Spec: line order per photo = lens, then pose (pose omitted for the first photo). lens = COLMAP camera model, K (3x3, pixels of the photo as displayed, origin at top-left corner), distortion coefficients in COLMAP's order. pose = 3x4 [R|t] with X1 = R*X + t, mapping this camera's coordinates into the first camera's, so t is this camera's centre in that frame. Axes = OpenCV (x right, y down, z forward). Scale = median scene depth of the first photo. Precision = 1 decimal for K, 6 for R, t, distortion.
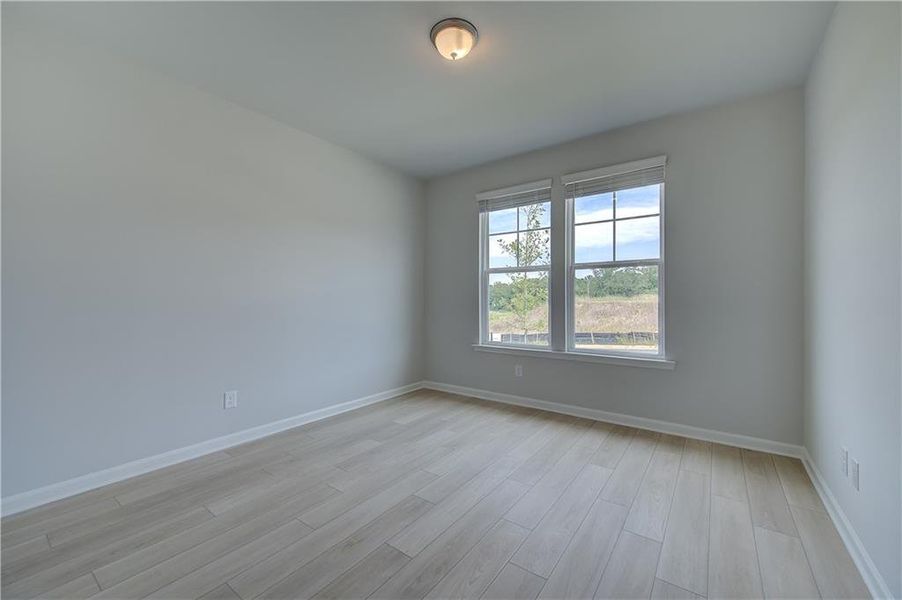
lens RADIAL K [[366.2, 0, 456.7], [0, 366.2, 299.6], [0, 0, 1]] dist [-0.000314, -0.000171]
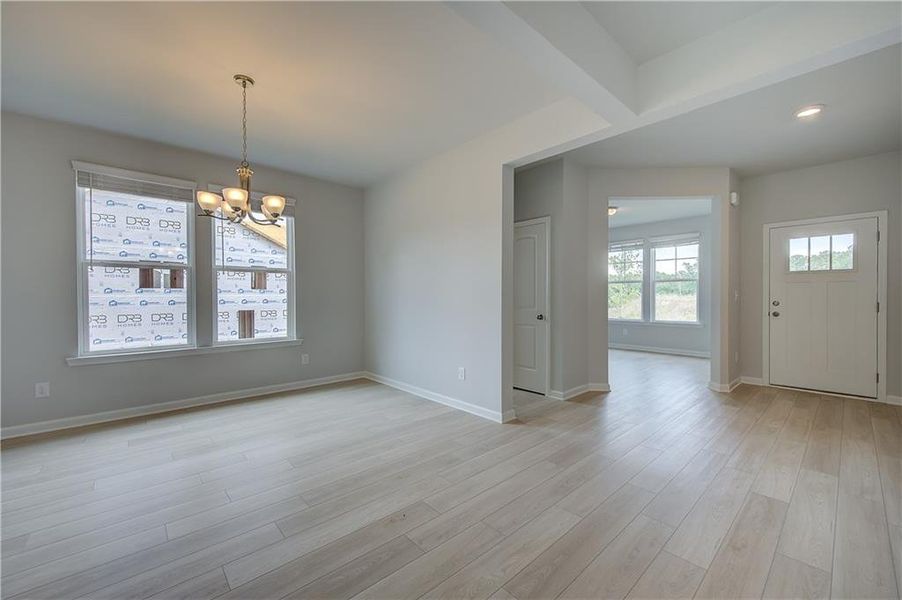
lens RADIAL K [[366.2, 0, 456.7], [0, 366.2, 299.6], [0, 0, 1]] dist [-0.000314, -0.000171]
pose [[0.979522, 0.000752, -0.201334, -0.359944], [0.000314, 0.999986, 0.005261, 0.007560], [0.201335, -0.005217, 0.979509, -1.245117]]
